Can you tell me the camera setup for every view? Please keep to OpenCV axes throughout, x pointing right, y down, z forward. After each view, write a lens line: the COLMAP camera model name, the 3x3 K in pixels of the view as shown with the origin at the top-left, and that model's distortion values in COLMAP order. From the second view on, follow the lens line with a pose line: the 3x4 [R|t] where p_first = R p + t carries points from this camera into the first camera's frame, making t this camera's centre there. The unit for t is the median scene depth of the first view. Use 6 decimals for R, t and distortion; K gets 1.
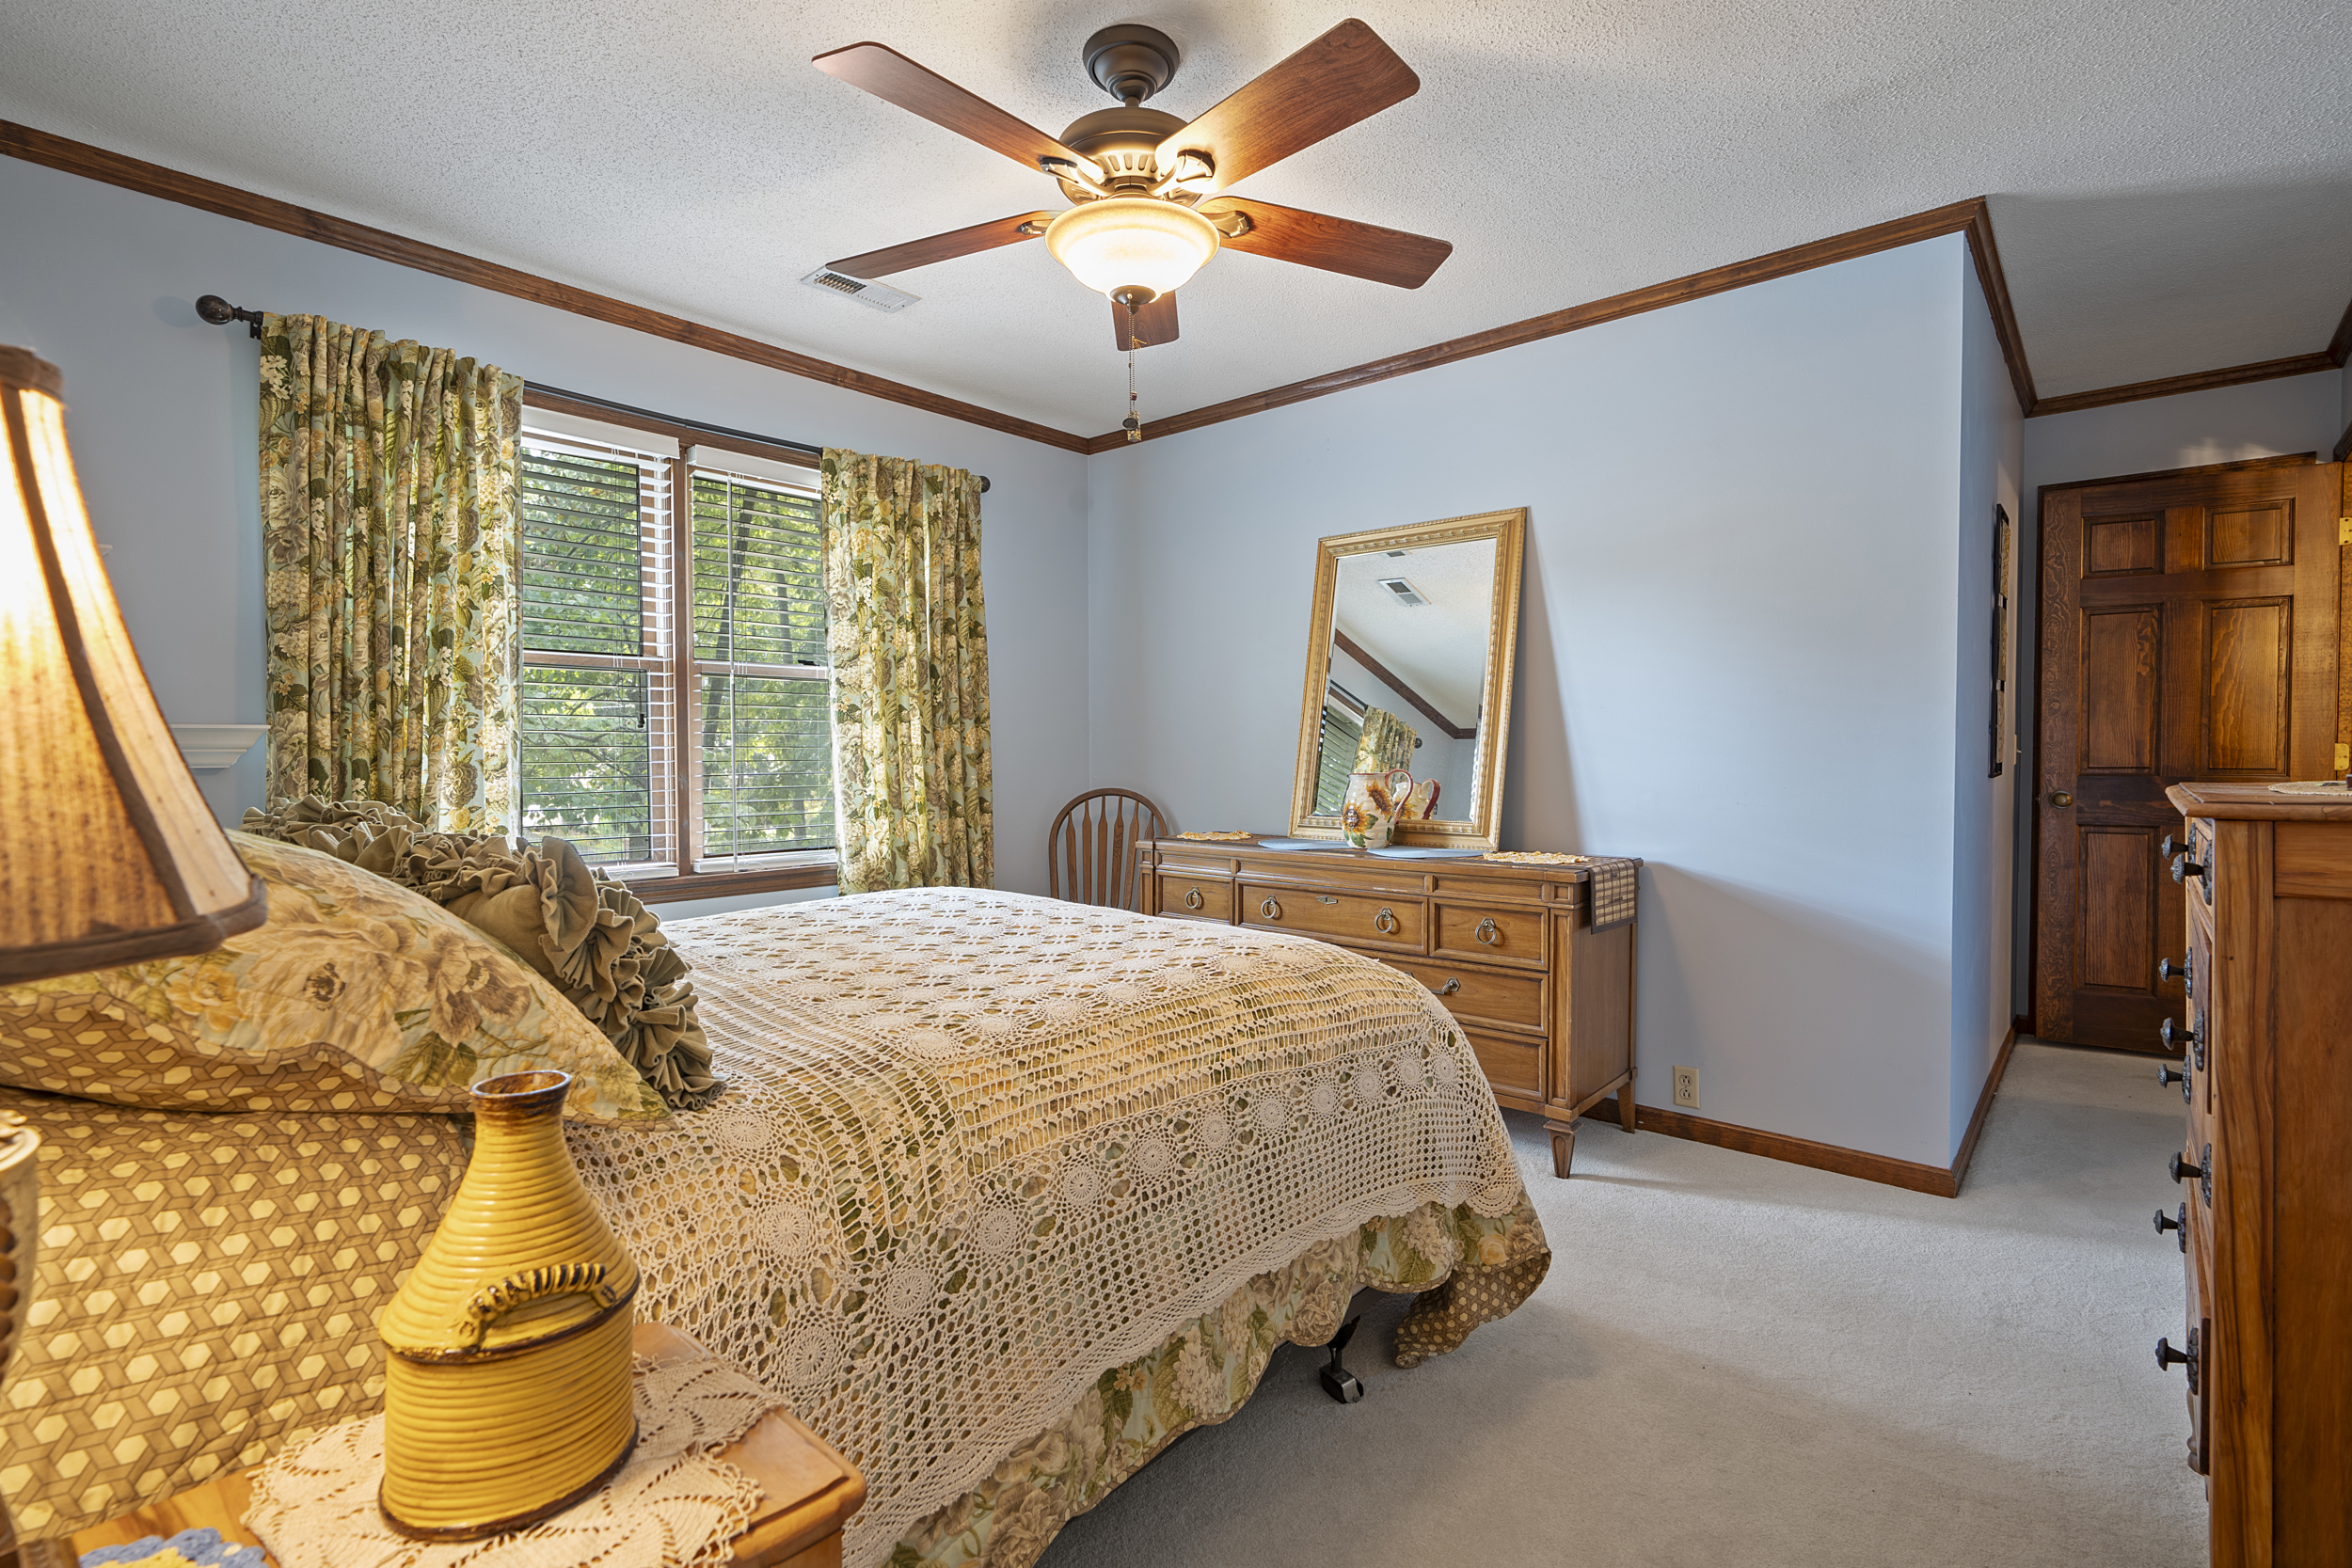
lens RADIAL K [[1078.9, 0, 1178.7], [0, 1078.9, 767.1], [0, 0, 1]] dist [-0.007064, 0.000695]
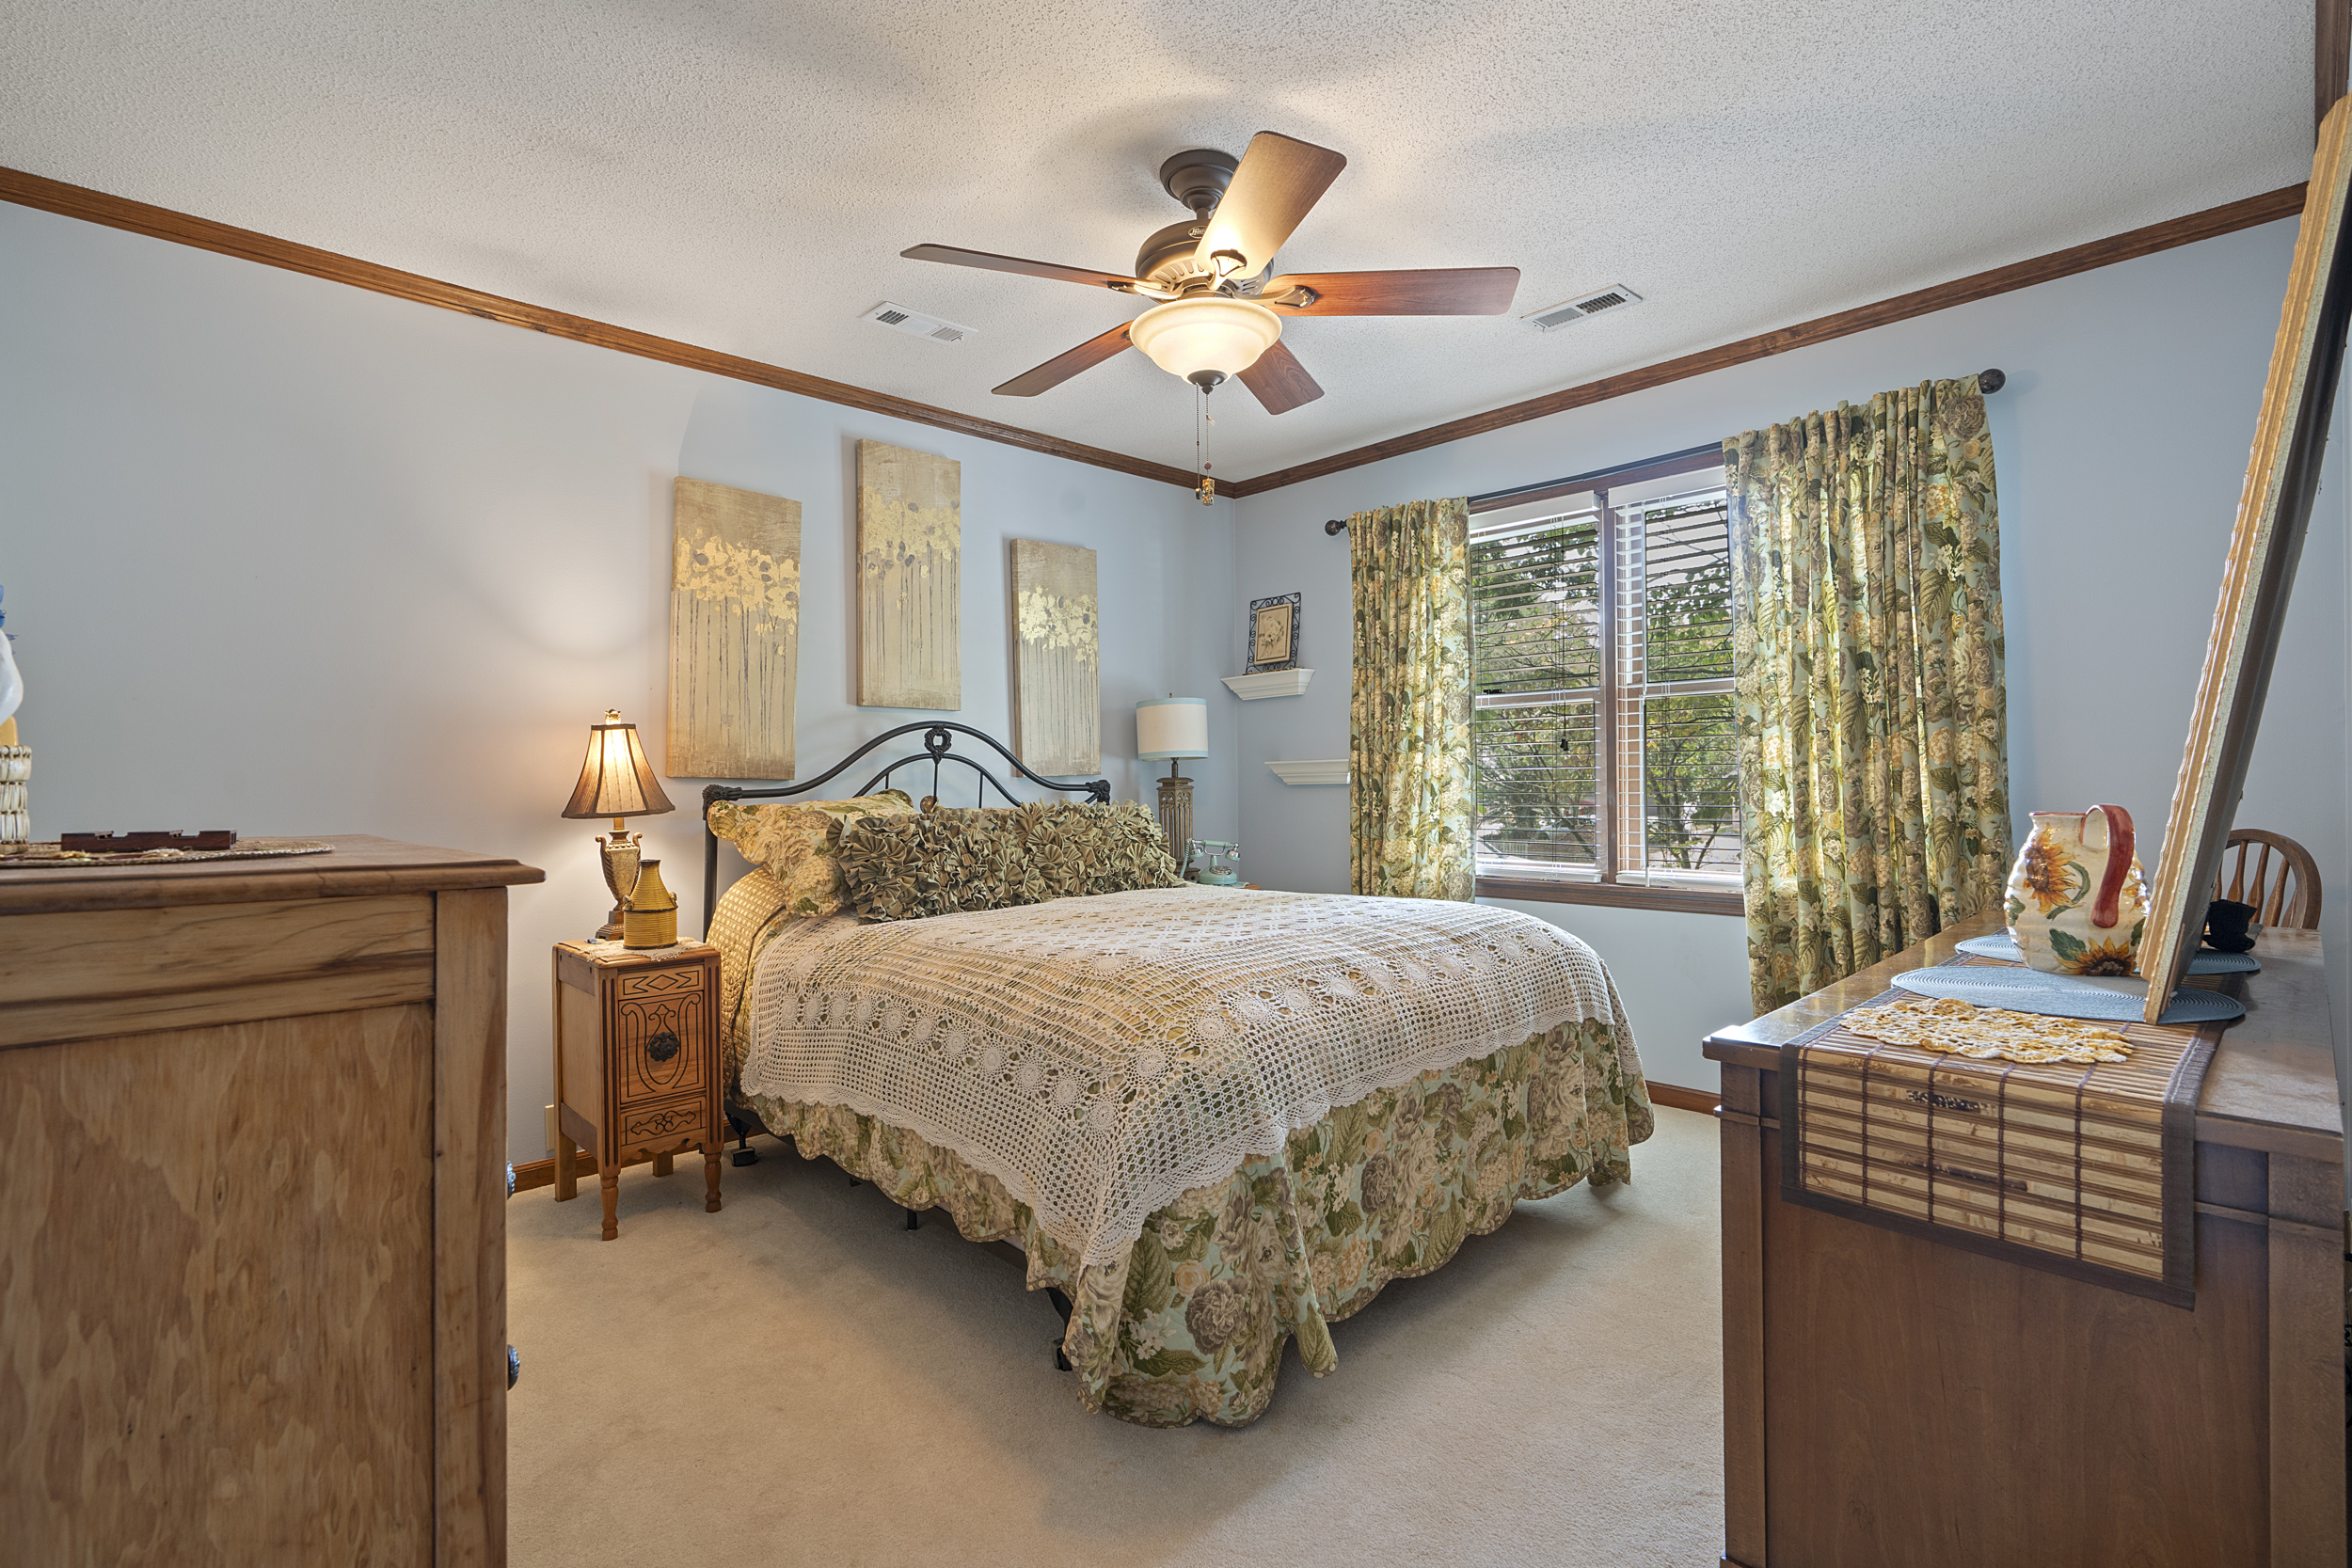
lens RADIAL K [[1078.9, 0, 1178.7], [0, 1078.9, 767.1], [0, 0, 1]] dist [-0.007064, 0.000695]
pose [[-0.081859, -0.014133, -0.996544, 0.737126], [-0.007323, 0.999881, -0.013579, -0.000375], [0.996617, 0.006186, -0.081953, 0.725591]]
